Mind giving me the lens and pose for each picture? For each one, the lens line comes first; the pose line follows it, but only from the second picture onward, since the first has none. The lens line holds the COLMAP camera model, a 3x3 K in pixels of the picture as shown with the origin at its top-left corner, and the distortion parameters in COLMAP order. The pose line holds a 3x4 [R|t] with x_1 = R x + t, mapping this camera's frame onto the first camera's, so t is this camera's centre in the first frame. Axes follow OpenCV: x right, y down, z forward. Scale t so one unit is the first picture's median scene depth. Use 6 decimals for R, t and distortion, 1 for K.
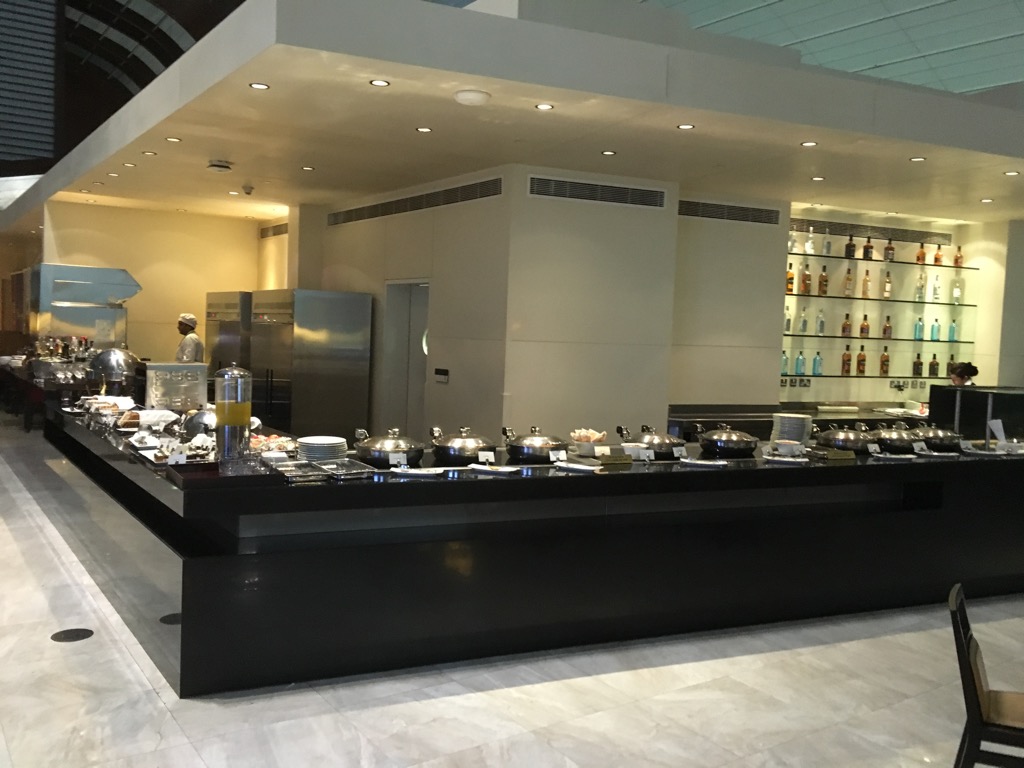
lens RADIAL K [[868.7, 0, 512.0], [0, 868.7, 384.0], [0, 0, 1]] dist [0.107959, -0.313370]
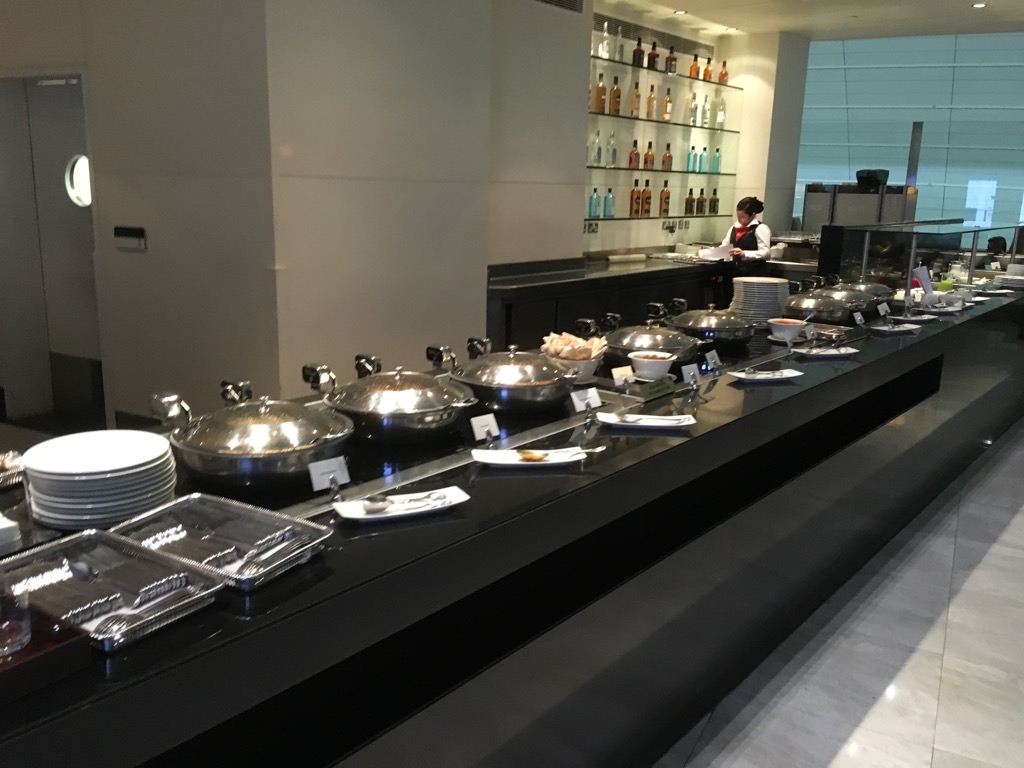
lens RADIAL K [[868.7, 0, 512.0], [0, 868.7, 384.0], [0, 0, 1]] dist [0.107959, -0.313370]
pose [[0.886362, -0.115975, 0.448233, -0.112532], [0.033289, 0.981577, 0.188144, -0.013849], [-0.461795, -0.151842, 0.873893, 0.299965]]
